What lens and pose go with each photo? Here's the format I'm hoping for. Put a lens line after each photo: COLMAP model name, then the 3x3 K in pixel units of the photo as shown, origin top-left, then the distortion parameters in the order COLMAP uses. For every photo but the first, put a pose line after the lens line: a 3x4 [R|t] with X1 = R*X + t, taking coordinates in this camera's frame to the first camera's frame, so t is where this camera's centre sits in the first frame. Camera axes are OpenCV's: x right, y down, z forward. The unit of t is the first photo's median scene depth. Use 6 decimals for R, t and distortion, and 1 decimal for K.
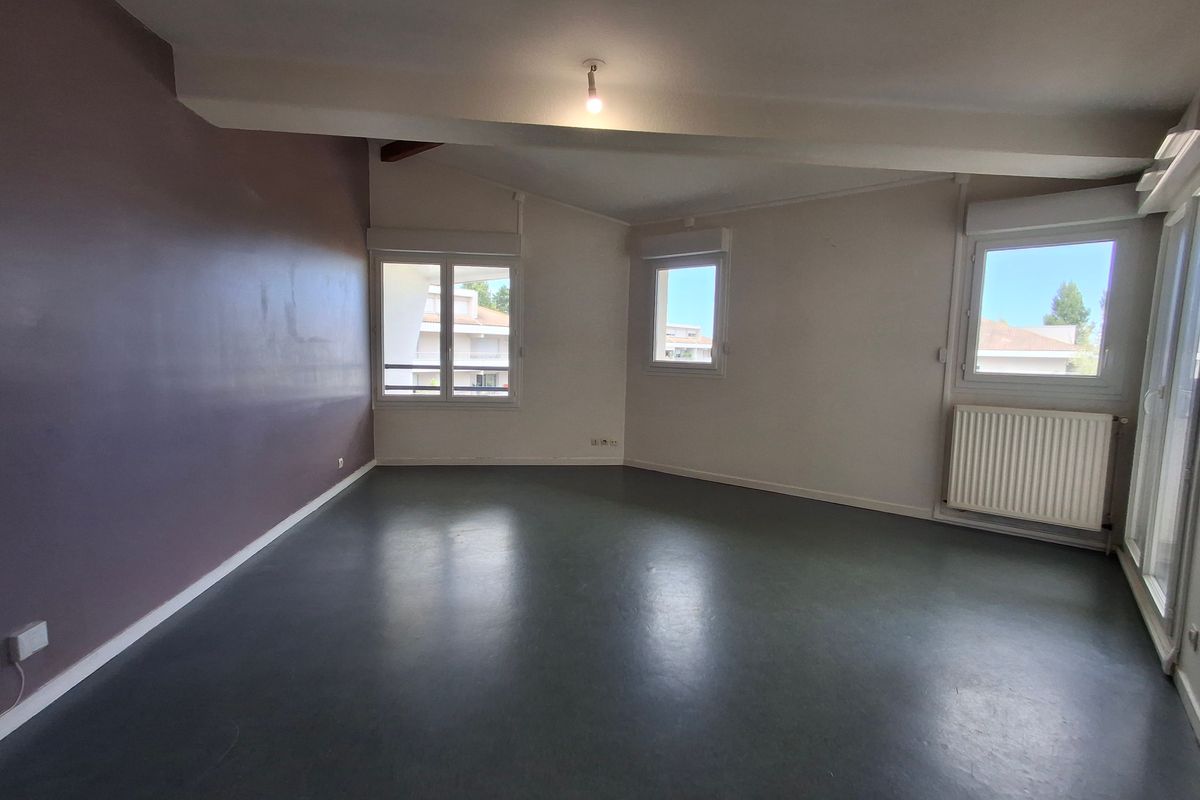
lens RADIAL K [[548.3, 0, 599.6], [0, 548.3, 395.0], [0, 0, 1]] dist [0.015102, 0.004080]
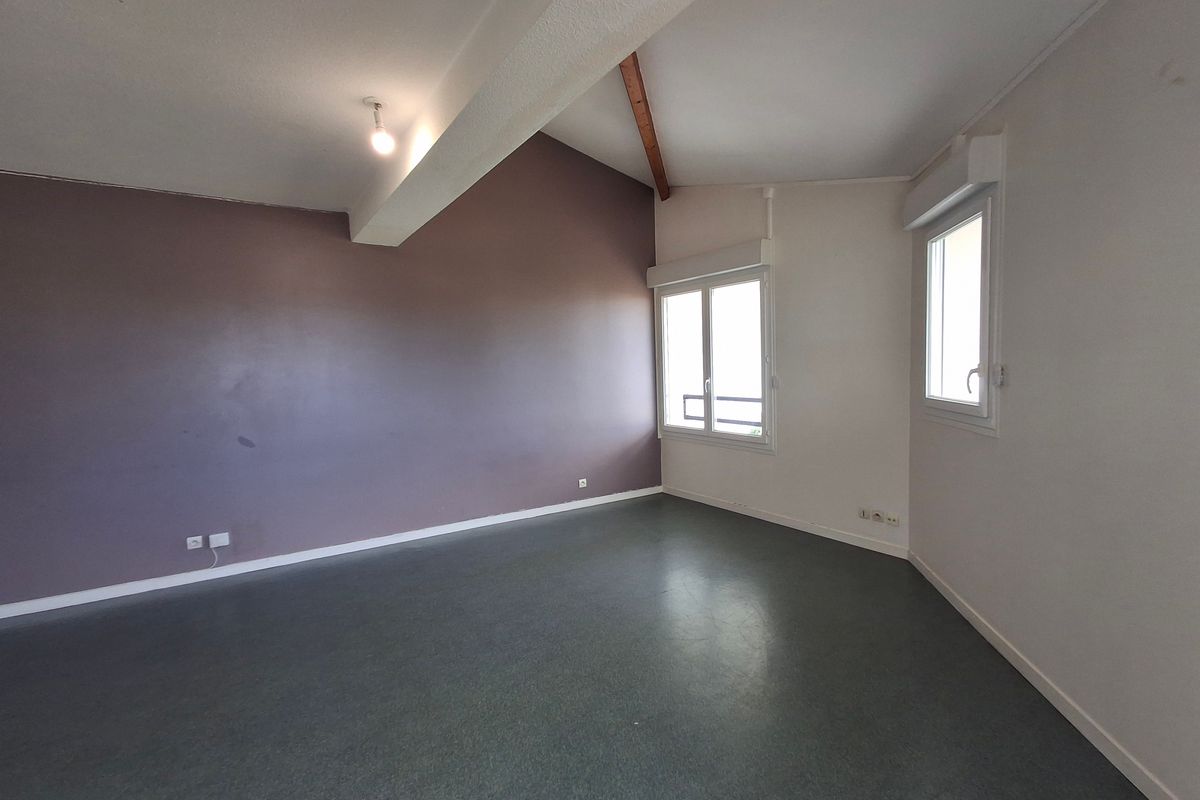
lens RADIAL K [[548.3, 0, 592.8], [0, 548.3, 399.7], [0, 0, 1]] dist [0.015102, 0.004080]
pose [[0.462281, 0.024422, -0.886397, 0.461353], [-0.039557, 0.999194, 0.006899, -0.049504], [0.885851, 0.031873, 0.462874, 0.402626]]
